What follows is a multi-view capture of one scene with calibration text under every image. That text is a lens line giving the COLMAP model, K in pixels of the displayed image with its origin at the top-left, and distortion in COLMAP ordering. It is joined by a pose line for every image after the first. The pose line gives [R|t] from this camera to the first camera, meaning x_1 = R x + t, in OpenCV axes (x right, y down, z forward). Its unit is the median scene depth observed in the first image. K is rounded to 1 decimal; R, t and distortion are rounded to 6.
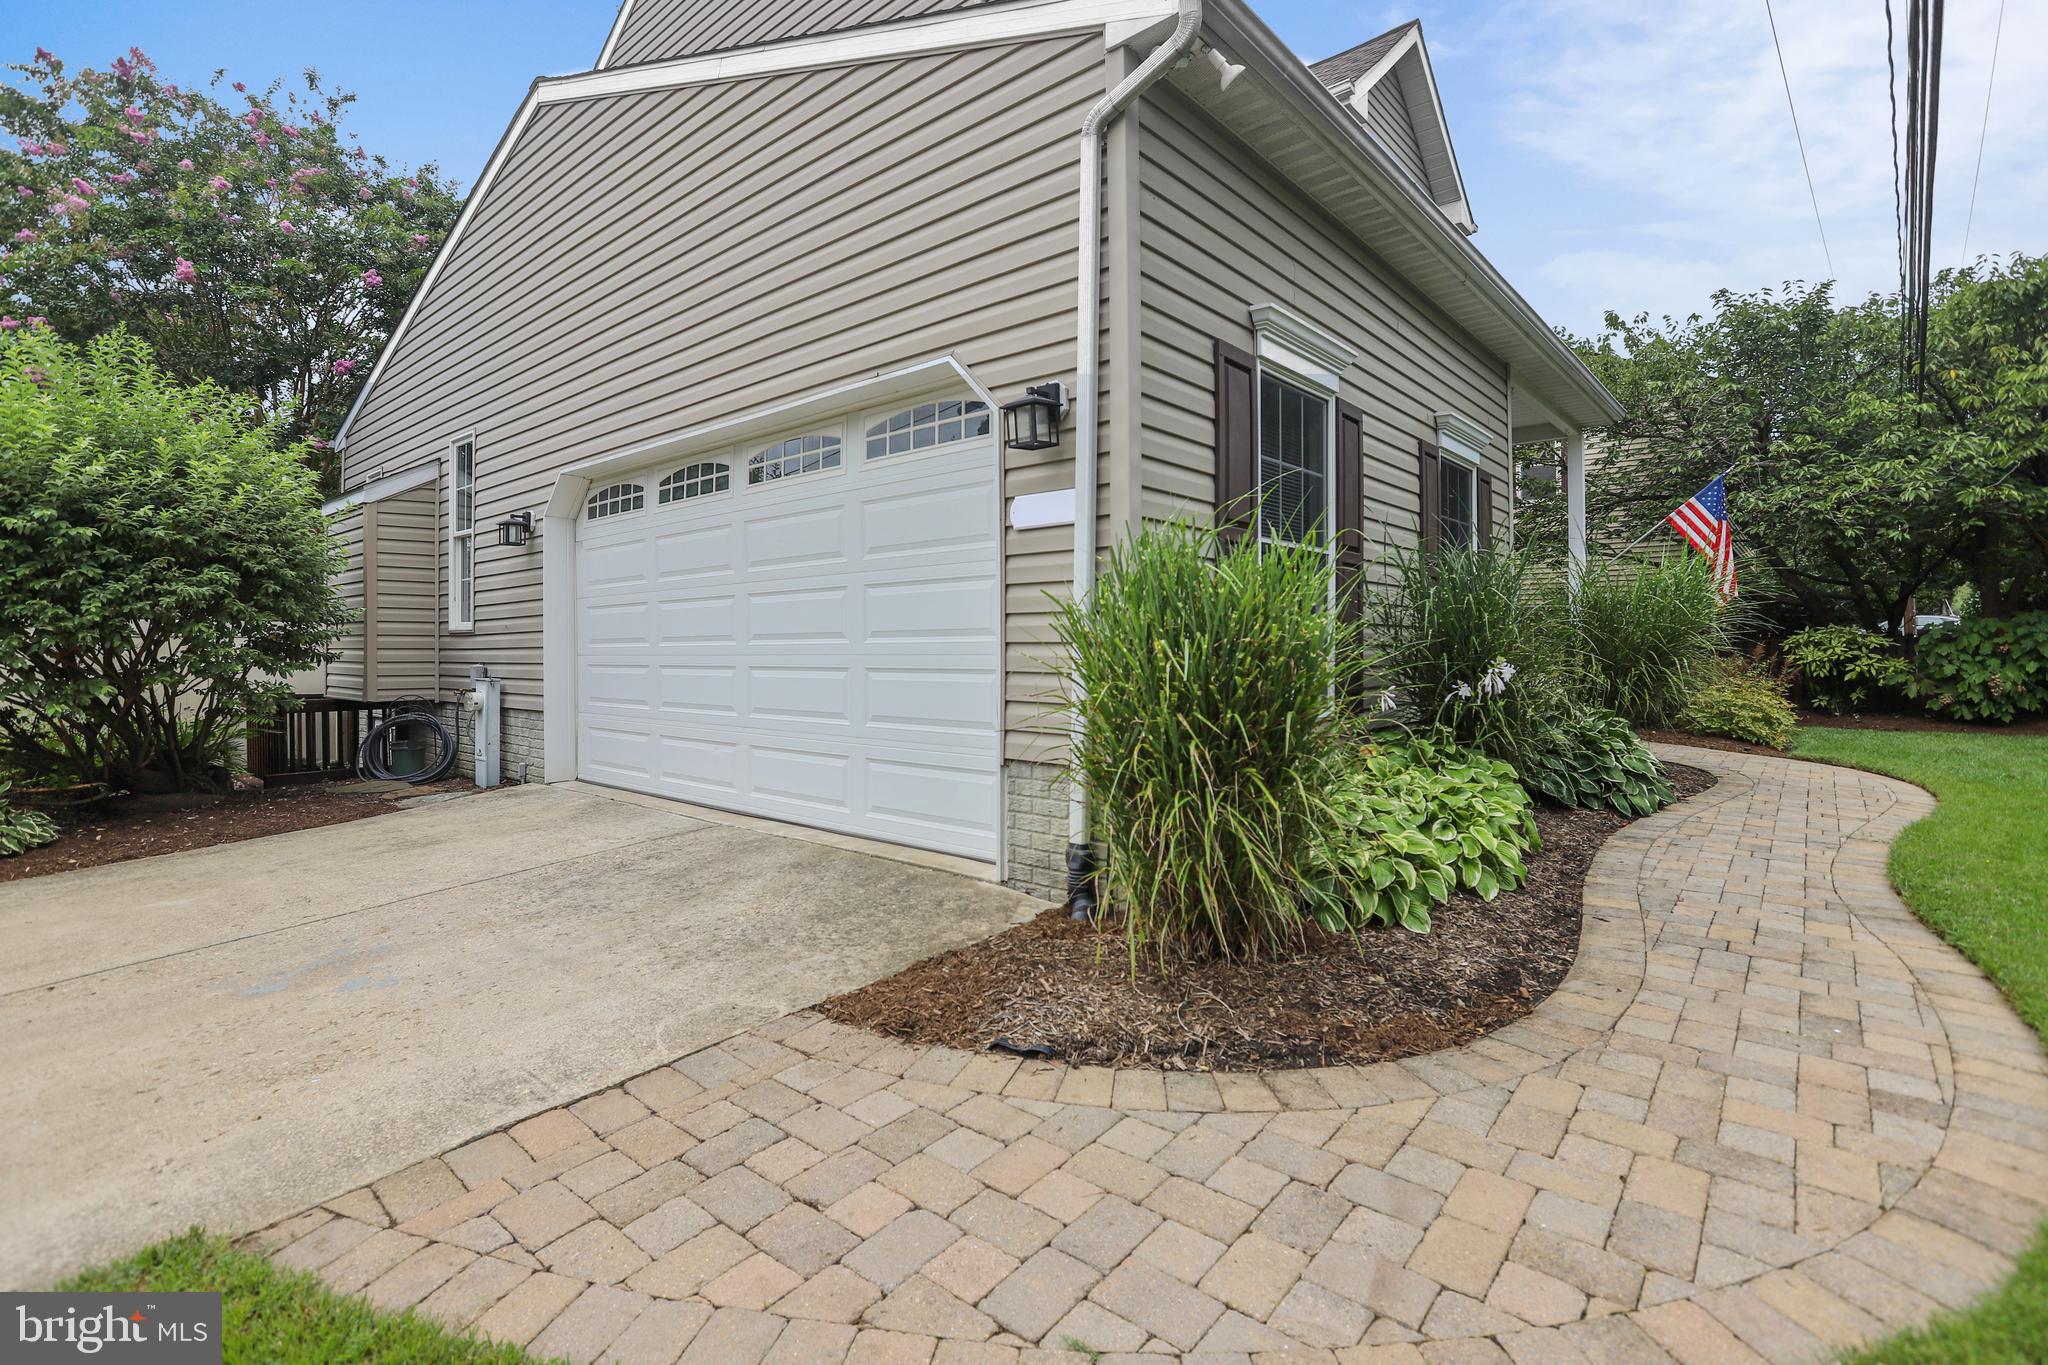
lens RADIAL K [[953.3, 0, 1026.9], [0, 953.3, 647.6], [0, 0, 1]] dist [-0.040440, 0.004822]
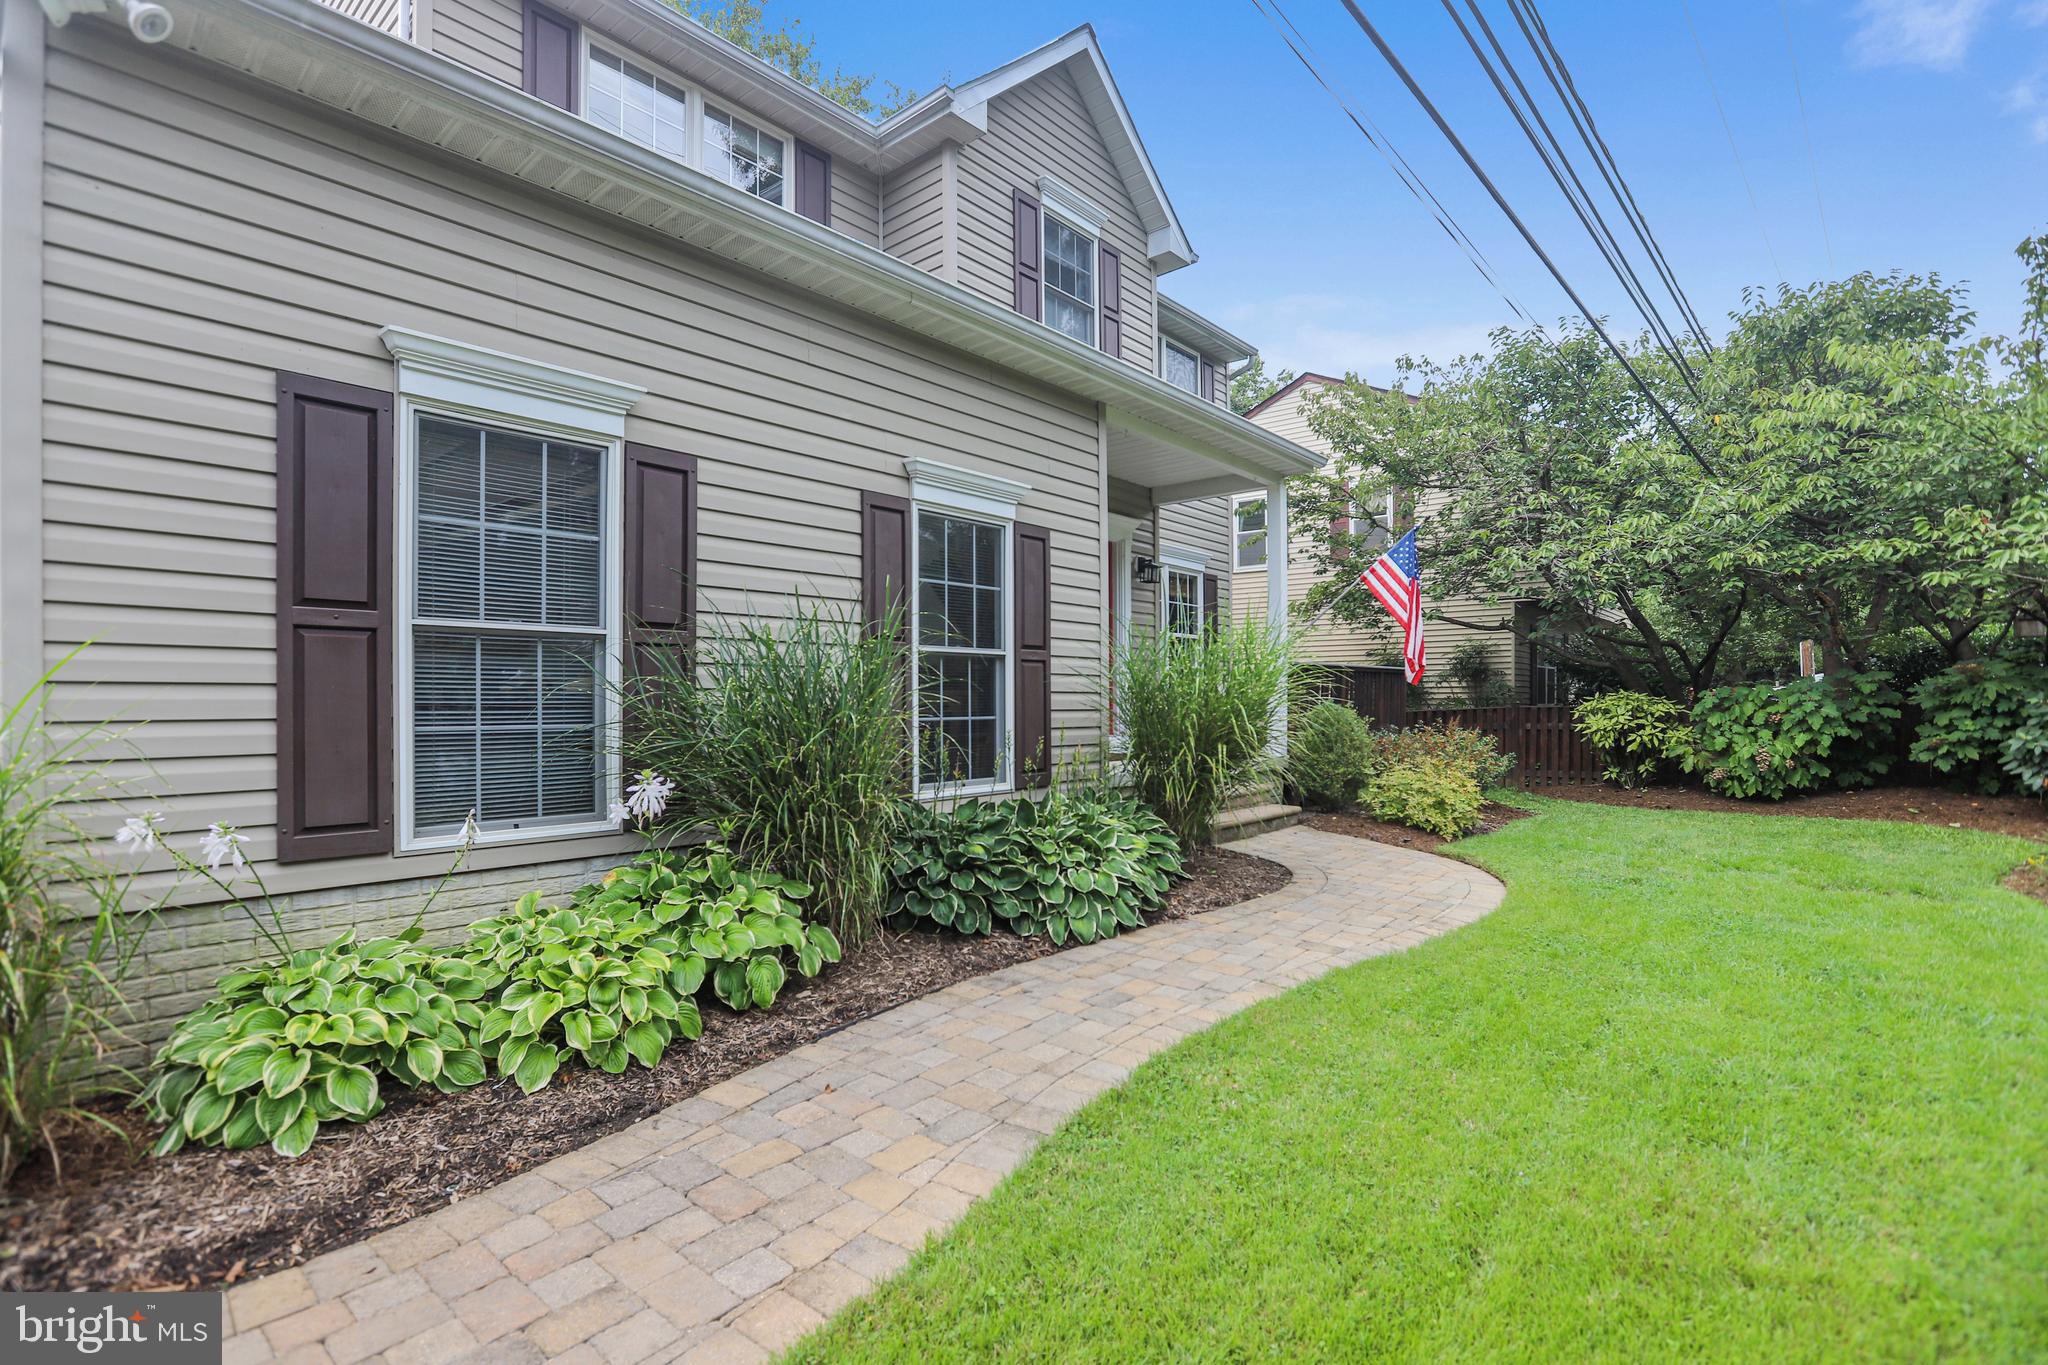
lens RADIAL K [[953.3, 0, 1036.5], [0, 953.3, 696.2], [0, 0, 1]] dist [-0.040440, 0.004822]
pose [[0.999971, -0.003001, 0.007032, 0.338203], [0.003039, 0.999981, -0.005359, -0.018668], [-0.007016, 0.005380, 0.999961, 0.088540]]
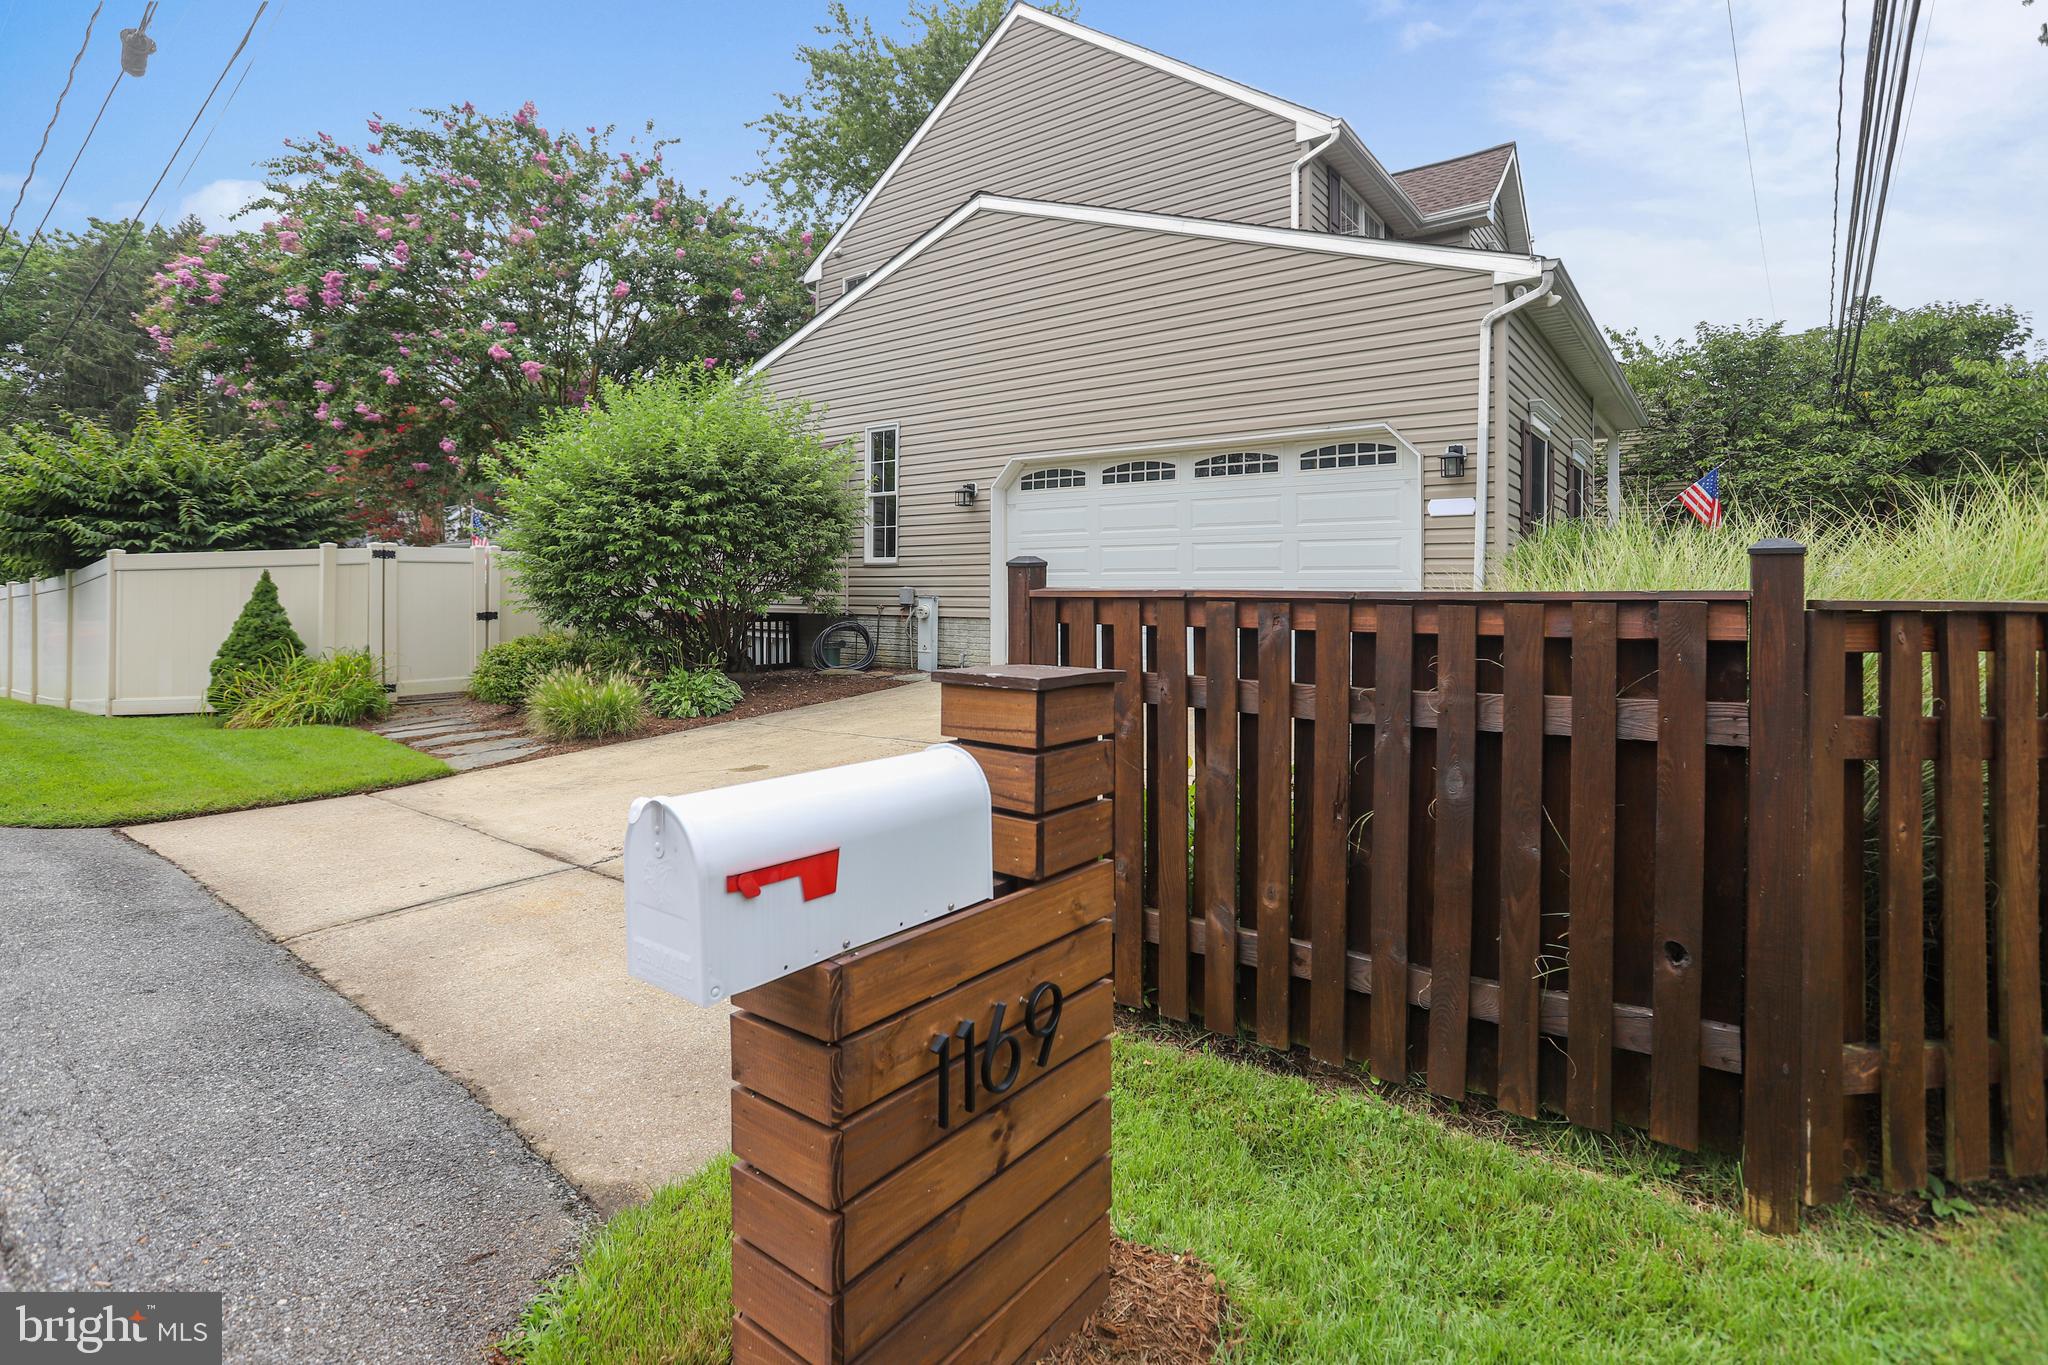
lens RADIAL K [[953.3, 0, 1019.2], [0, 953.3, 584.8], [0, 0, 1]] dist [-0.040440, 0.004822]
pose [[0.998384, 0.011196, 0.055718, -0.377387], [-0.010957, 0.999929, -0.004596, 0.014834], [-0.055765, 0.003978, 0.998436, -0.353181]]
